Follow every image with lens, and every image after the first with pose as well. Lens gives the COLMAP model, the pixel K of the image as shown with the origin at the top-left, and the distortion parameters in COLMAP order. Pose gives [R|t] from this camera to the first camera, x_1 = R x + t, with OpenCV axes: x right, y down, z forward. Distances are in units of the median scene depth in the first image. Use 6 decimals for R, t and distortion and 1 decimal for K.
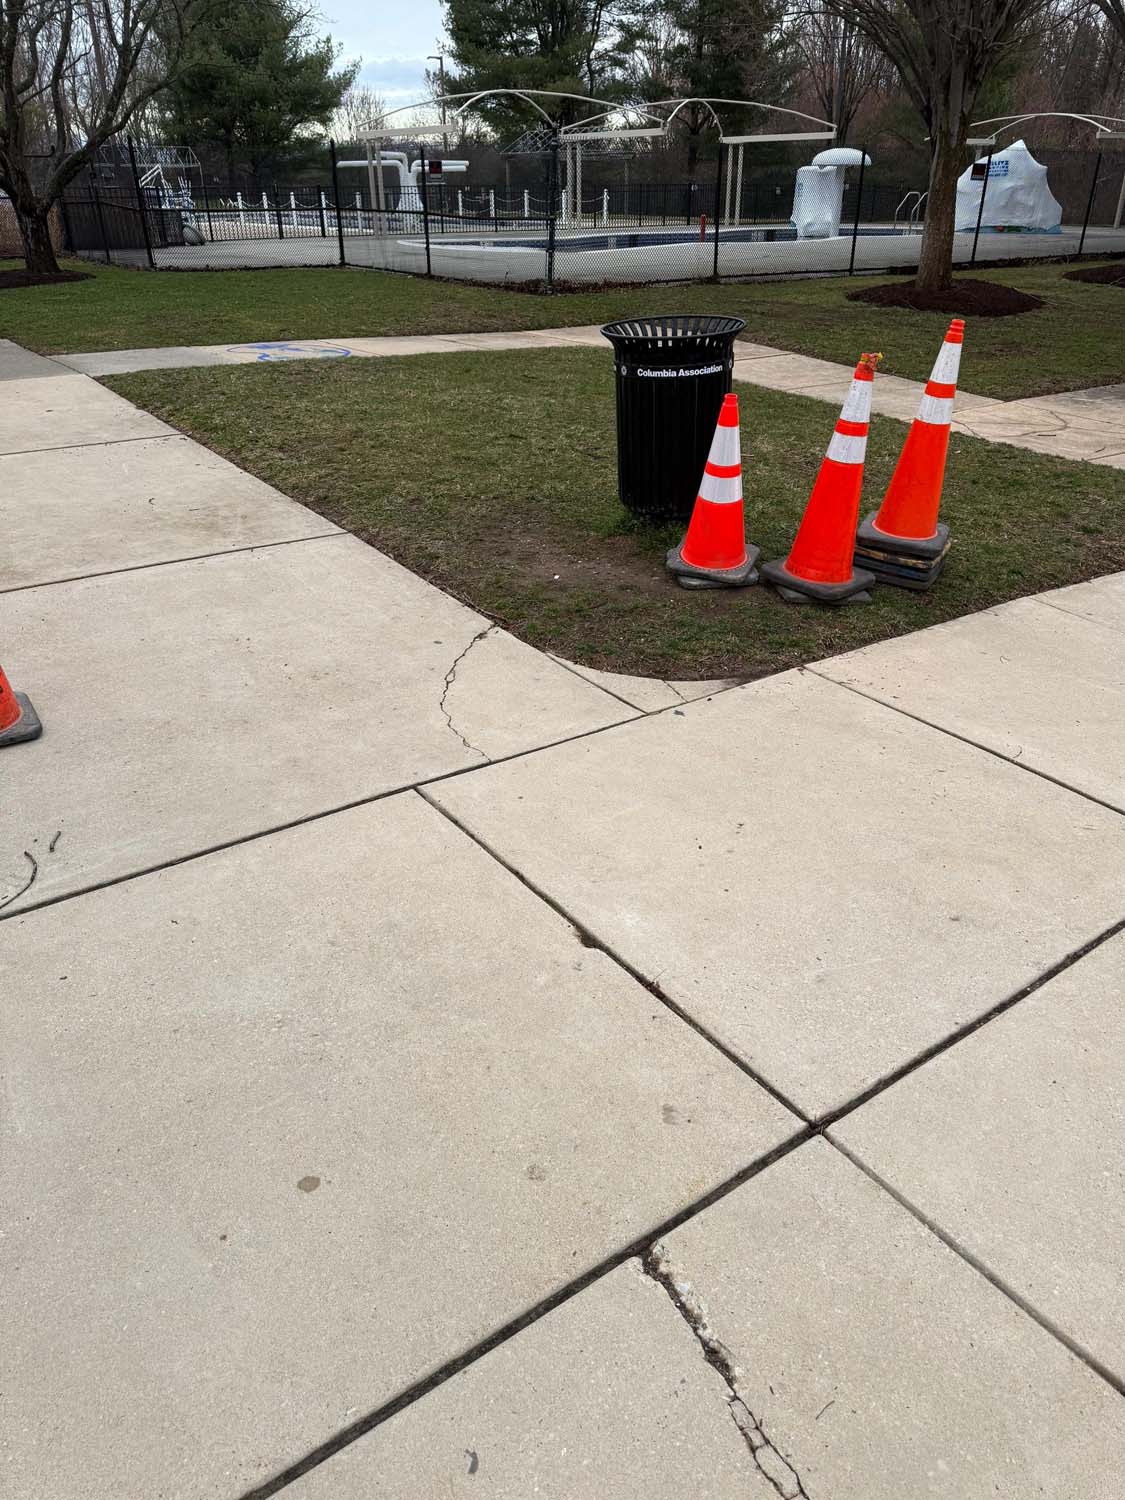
lens RADIAL K [[1059.6, 0, 562.2], [0, 1059.6, 753.8], [0, 0, 1]] dist [0.047618, -0.059642]
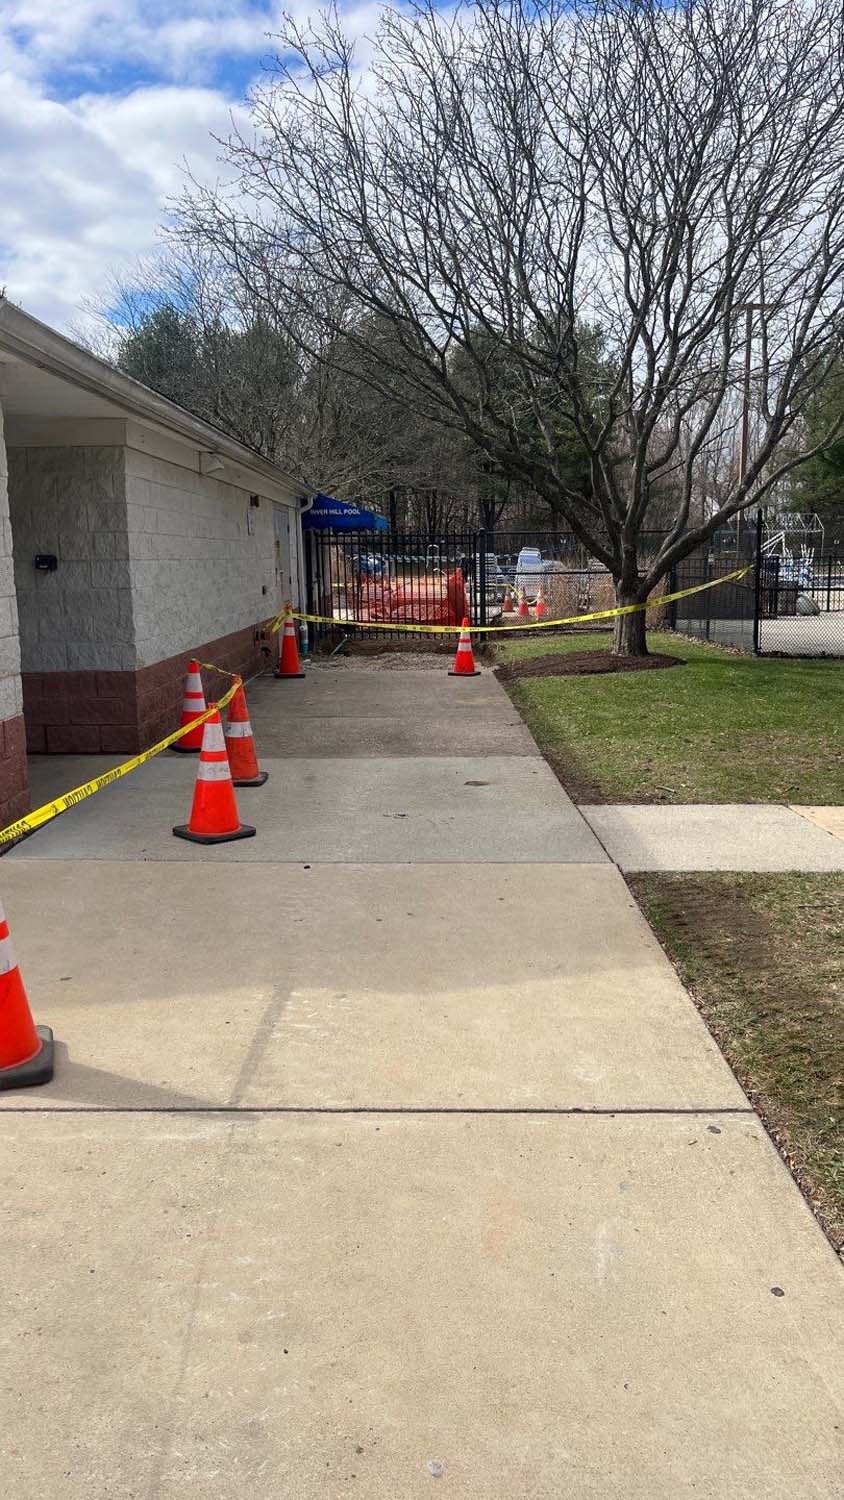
lens RADIAL K [[1158.4, 0, 422.2], [0, 1158.4, 748.8], [0, 0, 1]] dist [0.029932, -0.006487]
pose [[0.817255, 0.101635, -0.567243, -0.060270], [-0.273341, 0.934918, -0.226302, -0.088202], [0.507326, 0.339997, 0.791848, 0.145053]]
